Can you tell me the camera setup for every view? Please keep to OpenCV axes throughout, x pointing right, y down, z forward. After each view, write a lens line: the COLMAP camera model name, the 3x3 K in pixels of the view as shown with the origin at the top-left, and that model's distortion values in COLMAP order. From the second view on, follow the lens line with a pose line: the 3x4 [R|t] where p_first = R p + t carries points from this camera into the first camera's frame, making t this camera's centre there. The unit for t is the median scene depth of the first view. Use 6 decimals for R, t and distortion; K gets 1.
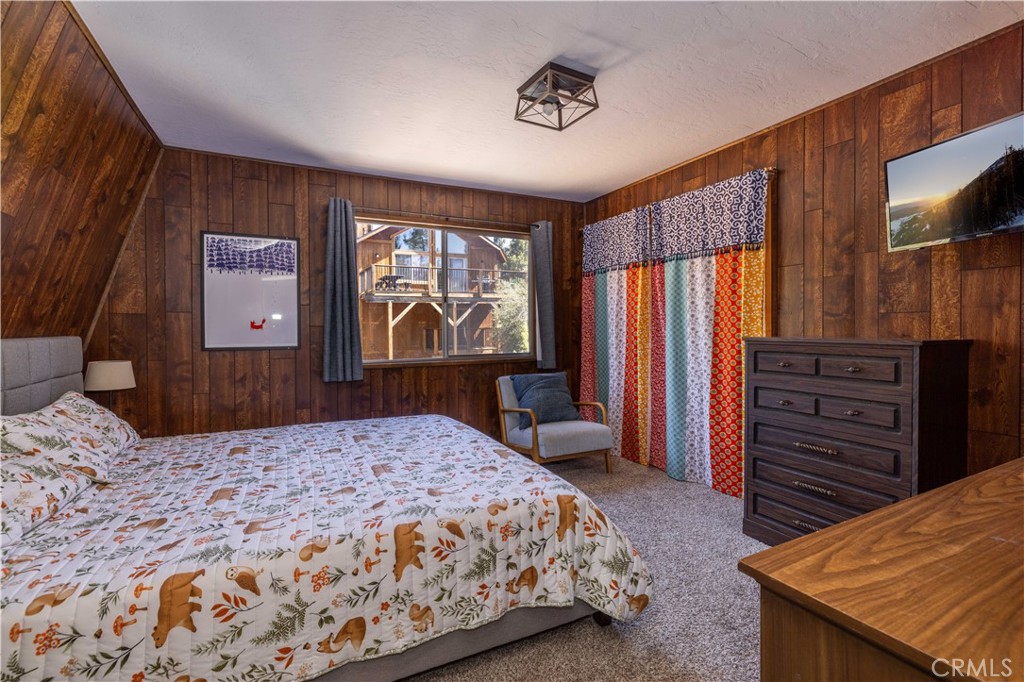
lens RADIAL K [[441.8, 0, 508.7], [0, 441.8, 331.7], [0, 0, 1]] dist [-0.010550, -0.000364]
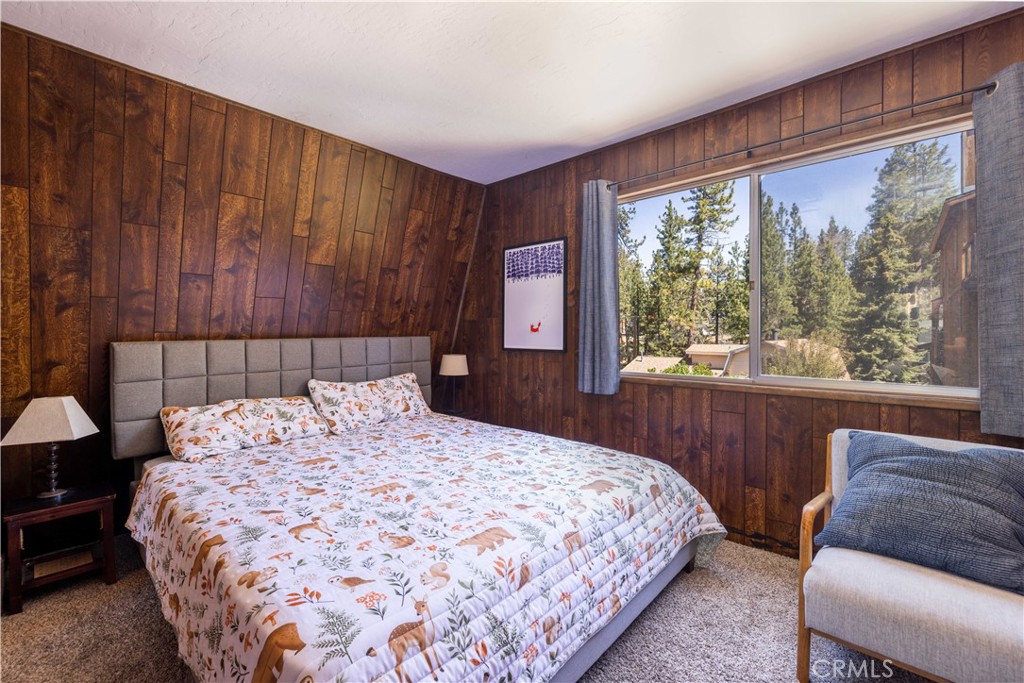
lens RADIAL K [[441.8, 0, 492.7], [0, 441.8, 336.6], [0, 0, 1]] dist [-0.010550, -0.000364]
pose [[0.341670, 0.014035, -0.939715, 0.378414], [-0.007285, 0.999898, 0.012285, -0.007200], [0.939792, 0.002648, 0.341737, 0.539360]]
